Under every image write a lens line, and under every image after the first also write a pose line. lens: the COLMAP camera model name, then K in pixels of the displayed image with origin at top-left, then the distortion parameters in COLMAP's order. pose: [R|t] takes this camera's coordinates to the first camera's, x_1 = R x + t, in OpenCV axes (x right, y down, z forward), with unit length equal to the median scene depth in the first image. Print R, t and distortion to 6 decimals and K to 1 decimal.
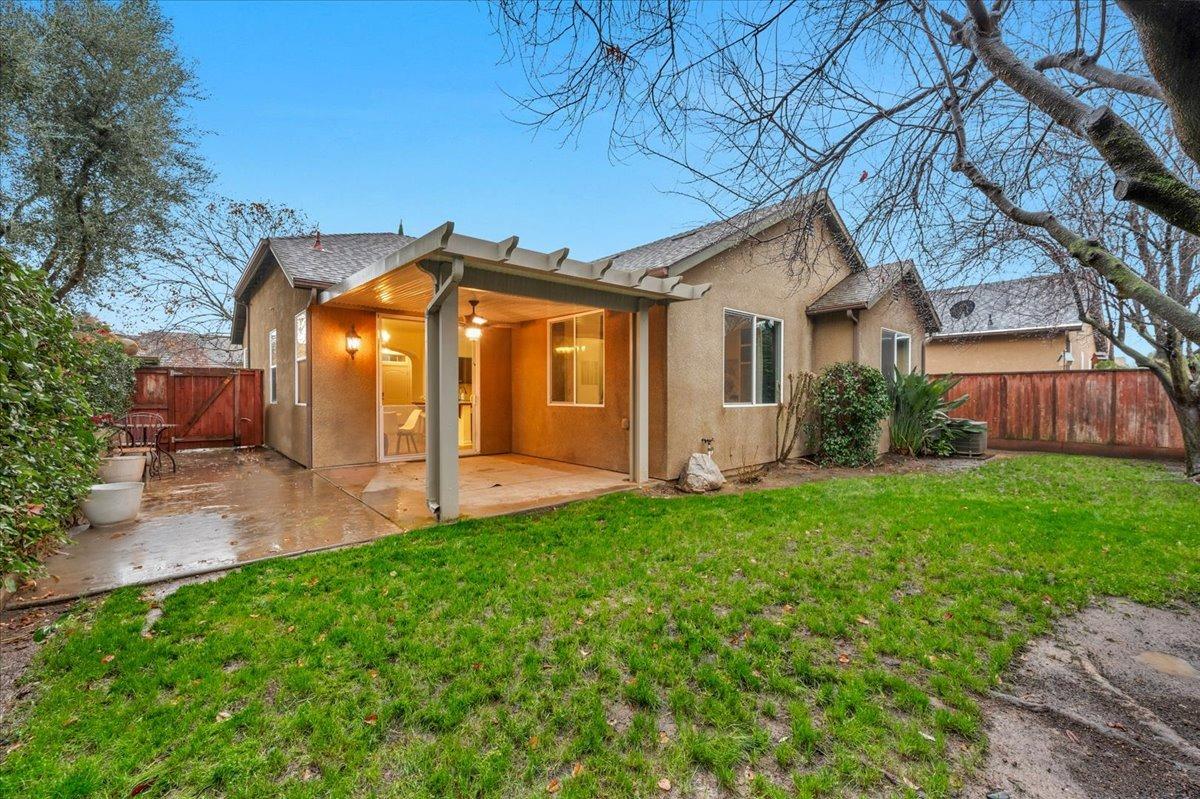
lens RADIAL K [[496.1, 0, 595.4], [0, 496.1, 389.9], [0, 0, 1]] dist [0.001098, 0.000301]
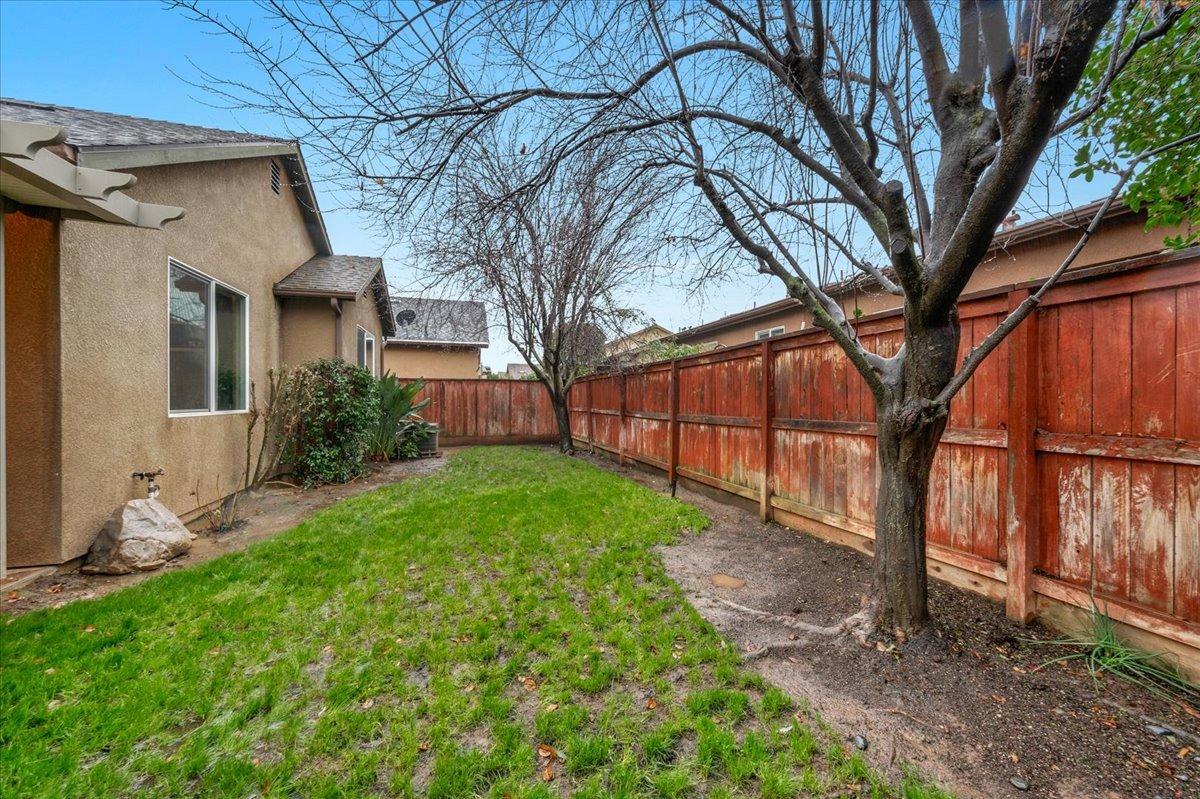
lens RADIAL K [[495.9, 0, 626.7], [0, 495.9, 398.1], [0, 0, 1]] dist [-0.000831, -0.000031]
pose [[0.368507, 0.002391, 0.929622, -0.100602], [-0.009739, 0.999952, 0.001288, 0.004328], [-0.929574, -0.009528, 0.368512, 0.235231]]
